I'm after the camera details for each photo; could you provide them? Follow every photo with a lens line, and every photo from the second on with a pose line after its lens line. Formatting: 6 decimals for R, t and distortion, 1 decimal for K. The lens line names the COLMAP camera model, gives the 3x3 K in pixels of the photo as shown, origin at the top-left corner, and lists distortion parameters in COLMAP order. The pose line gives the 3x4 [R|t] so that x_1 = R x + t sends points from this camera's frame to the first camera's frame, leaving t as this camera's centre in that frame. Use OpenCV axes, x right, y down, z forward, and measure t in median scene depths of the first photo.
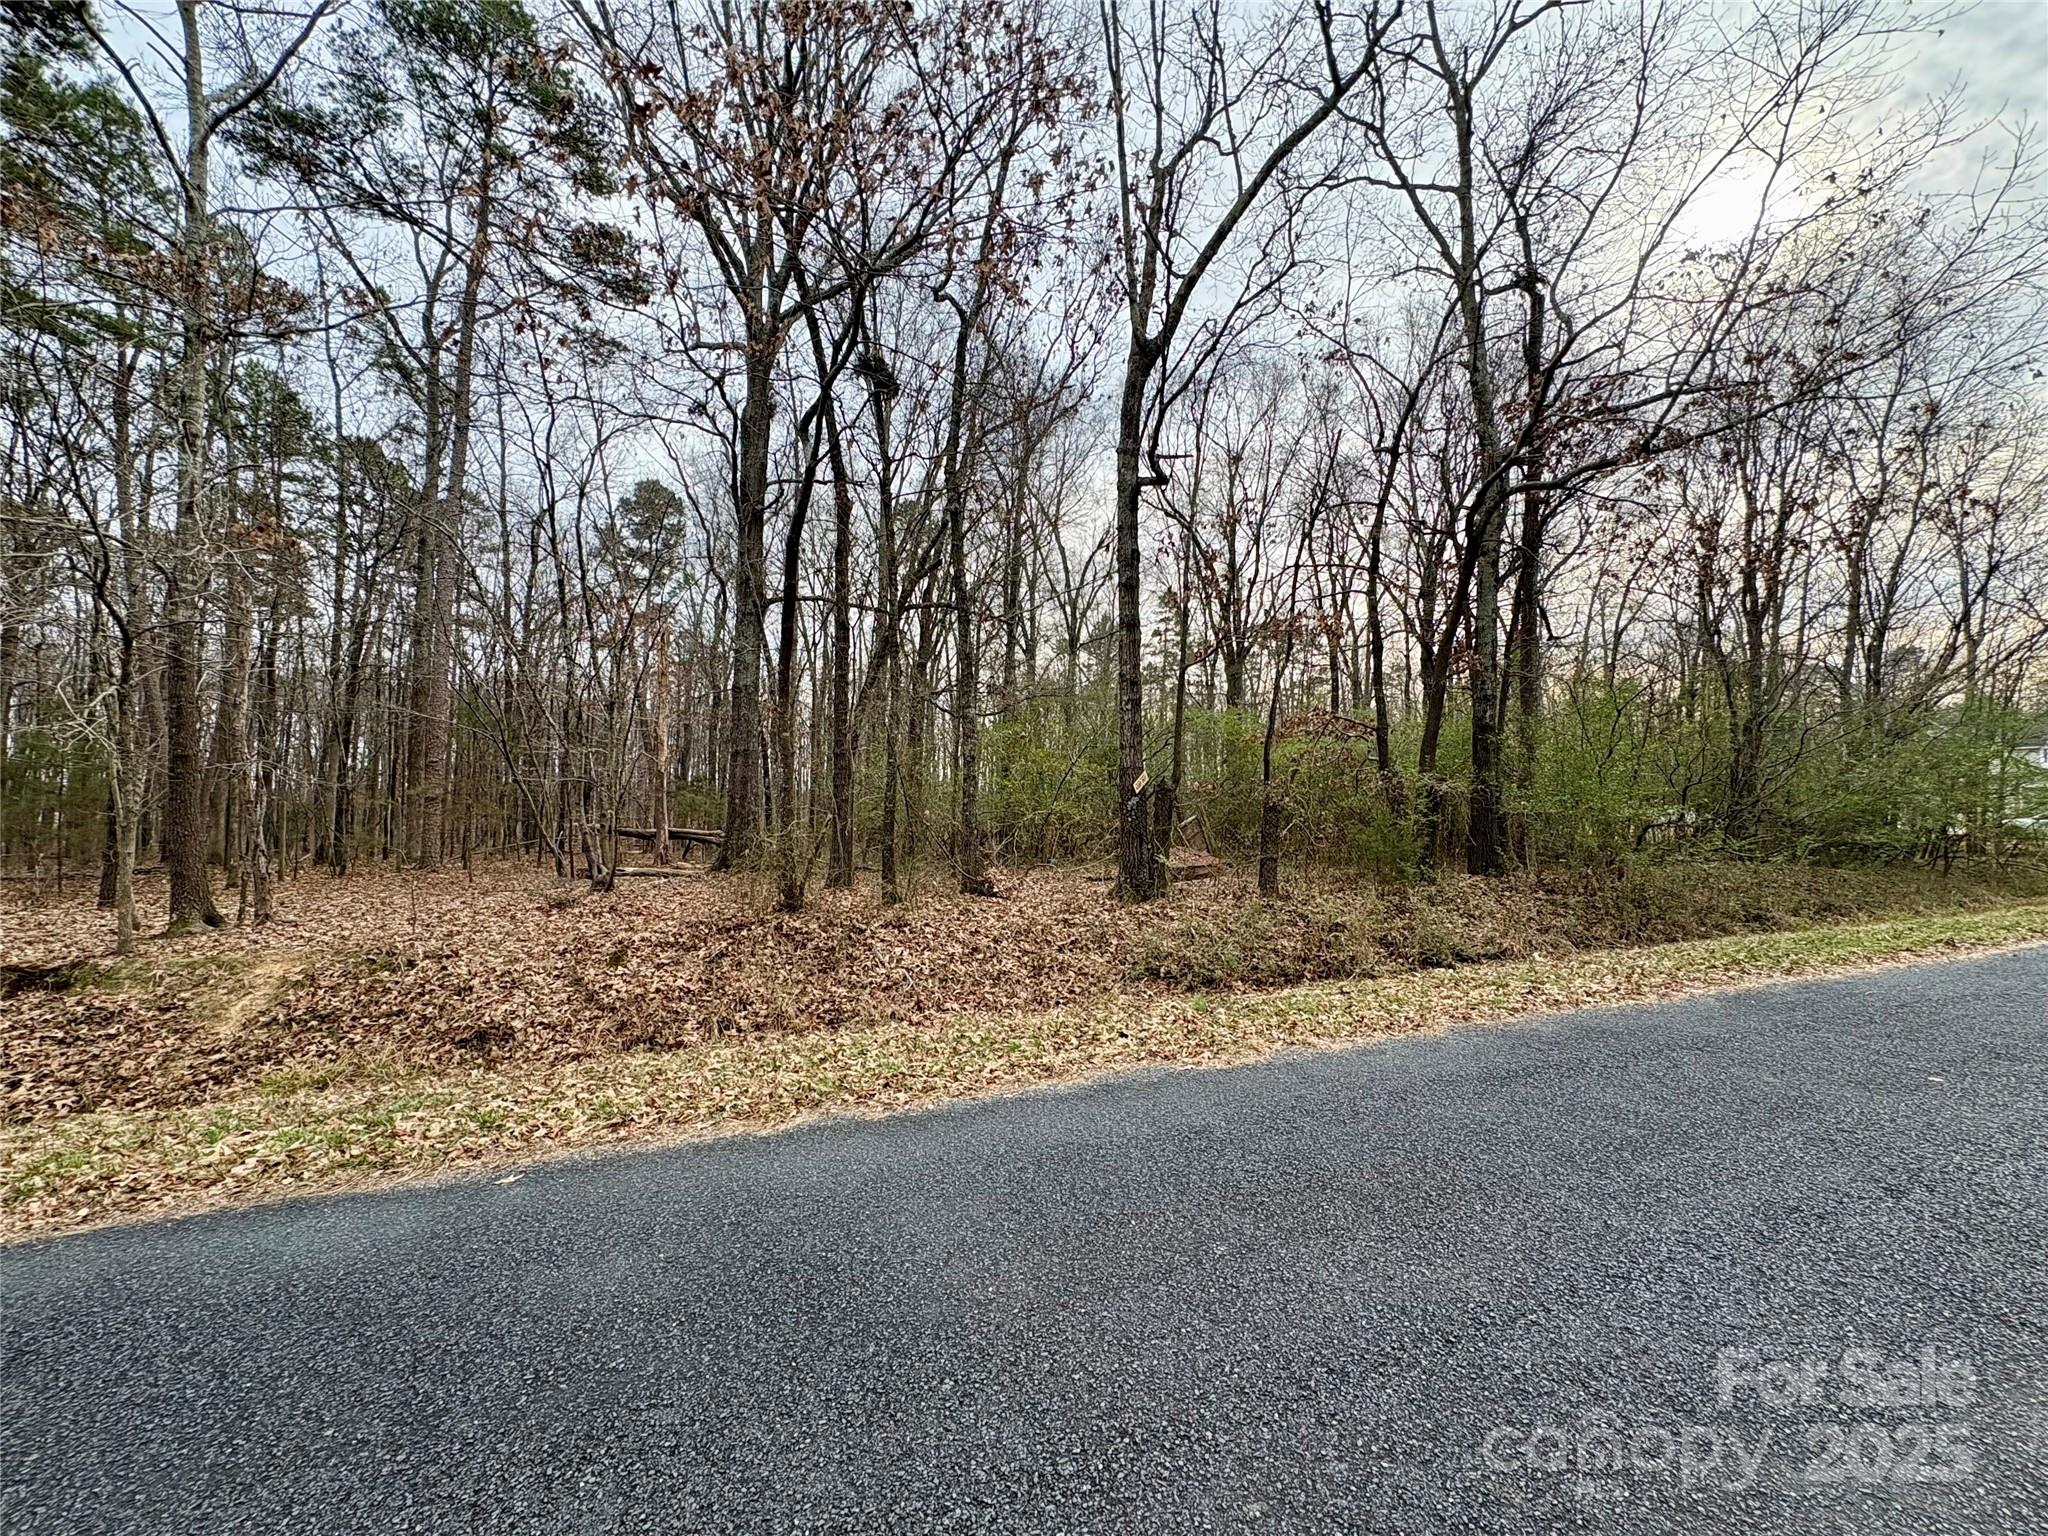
lens RADIAL K [[818.9, 0, 1024.4], [0, 818.9, 767.5], [0, 0, 1]] dist [0.001979, -0.000234]
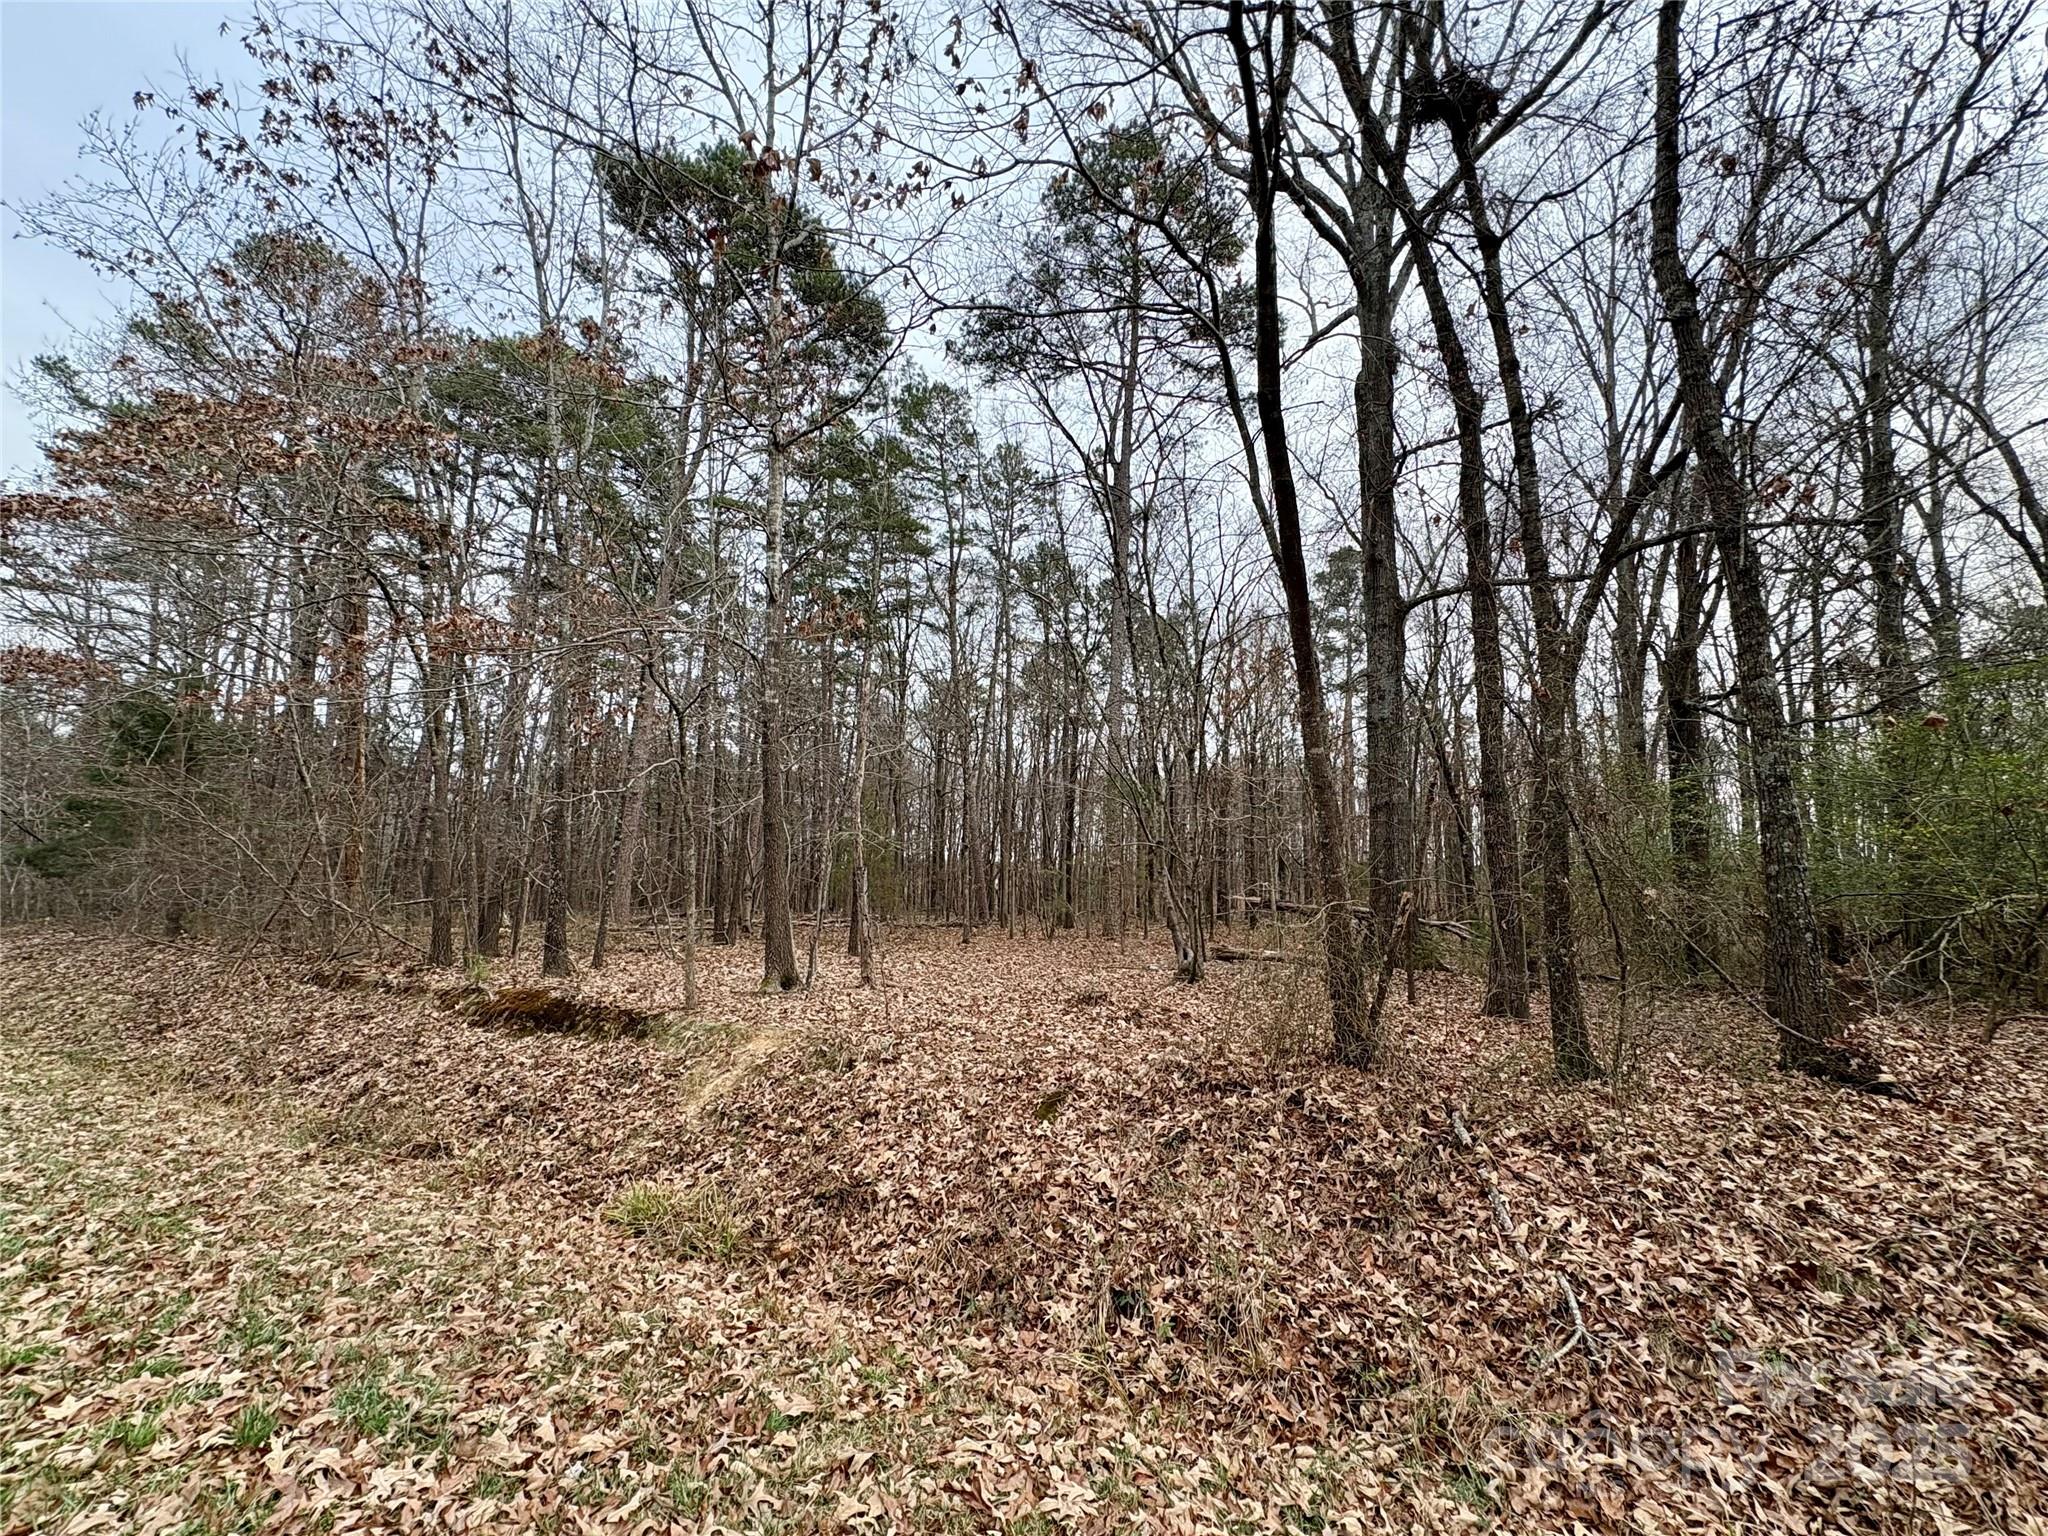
lens RADIAL K [[818.9, 0, 1017.9], [0, 818.9, 765.7], [0, 0, 1]] dist [0.001979, -0.000234]
pose [[0.657690, -0.094059, -0.747393, 0.002789], [0.025285, 0.994371, -0.102891, 0.025455], [0.752864, 0.048773, 0.656366, 0.469519]]
